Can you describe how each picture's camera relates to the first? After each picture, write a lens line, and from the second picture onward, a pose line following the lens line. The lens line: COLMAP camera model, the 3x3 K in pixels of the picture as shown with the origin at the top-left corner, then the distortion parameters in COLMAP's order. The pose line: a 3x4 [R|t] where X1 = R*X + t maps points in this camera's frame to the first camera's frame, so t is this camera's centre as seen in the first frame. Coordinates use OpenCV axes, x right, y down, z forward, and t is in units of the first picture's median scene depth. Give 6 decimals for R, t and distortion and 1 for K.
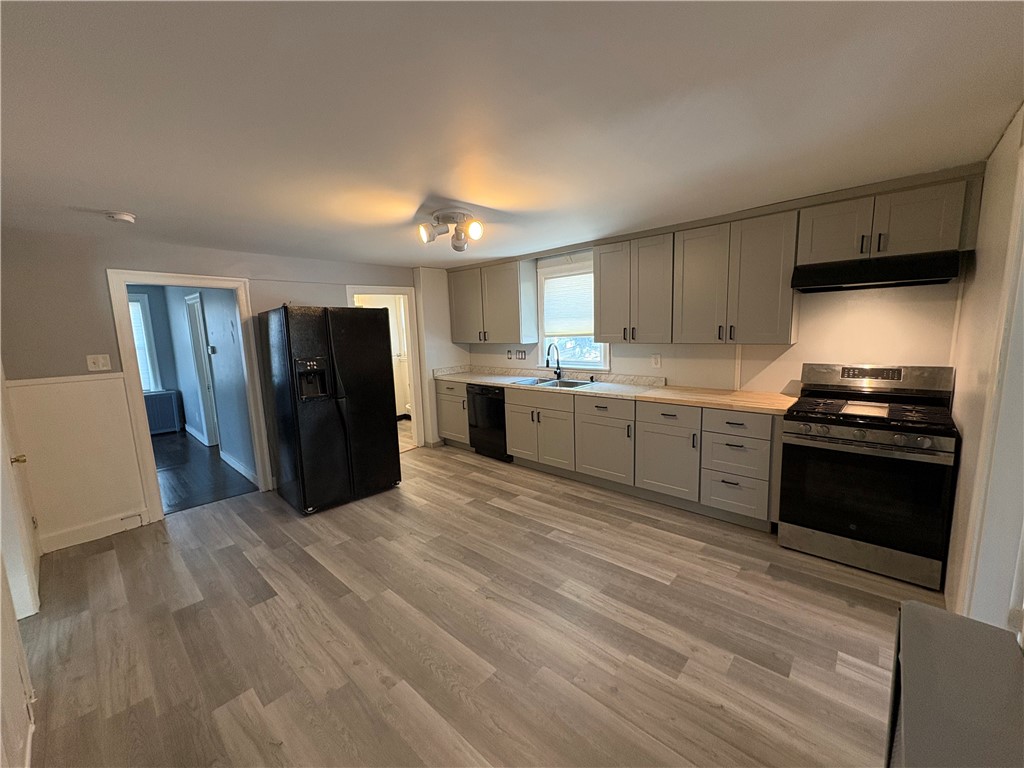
lens RADIAL K [[407.0, 0, 513.0], [0, 407.0, 383.4], [0, 0, 1]] dist [0.000673, 0.000192]
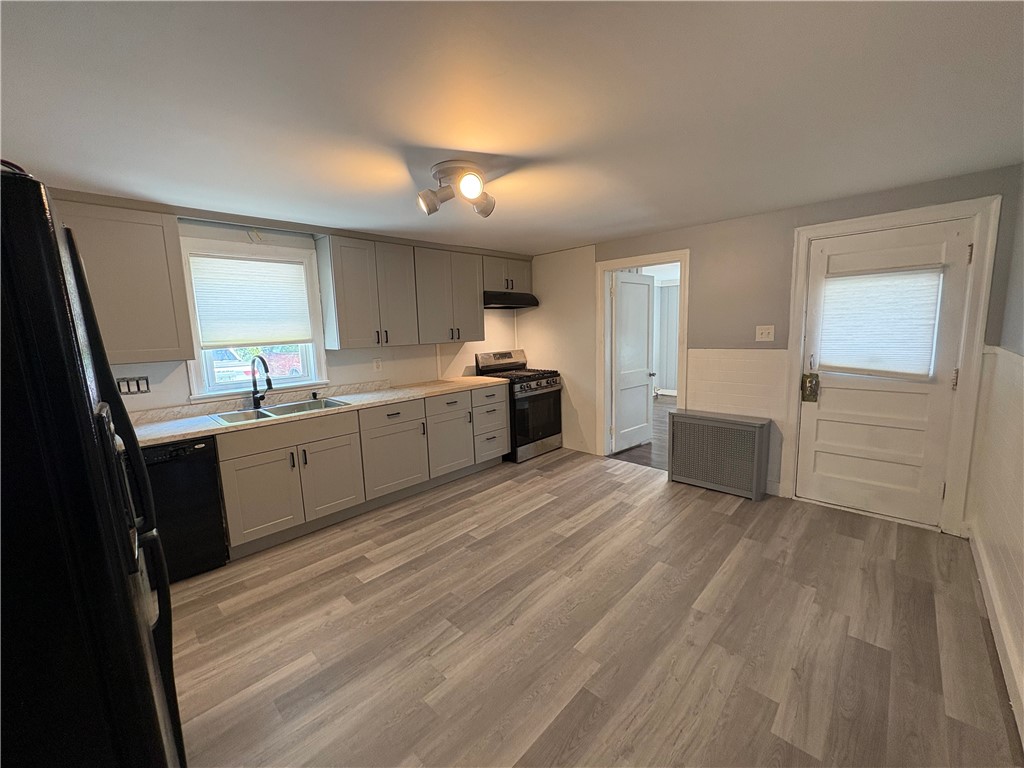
lens RADIAL K [[407.0, 0, 513.0], [0, 407.0, 383.4], [0, 0, 1]] dist [0.000673, 0.000192]
pose [[0.030307, -0.103826, 0.994134, -0.685109], [0.170852, 0.980491, 0.097192, -0.054346], [-0.984831, 0.166904, 0.047455, 0.663750]]
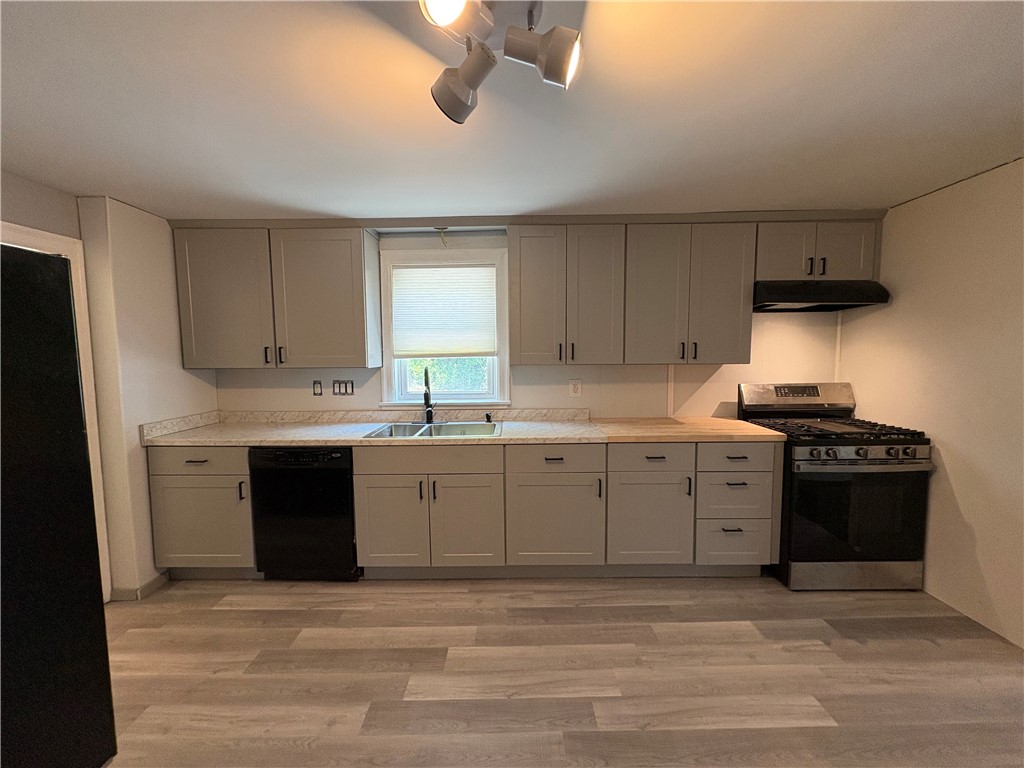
lens RADIAL K [[407.0, 0, 513.0], [0, 407.0, 383.4], [0, 0, 1]] dist [0.000673, 0.000192]
pose [[0.738449, -0.024650, 0.673859, -0.276518], [0.077514, 0.995810, -0.048517, -0.037680], [-0.669839, 0.088061, 0.737266, 0.532666]]
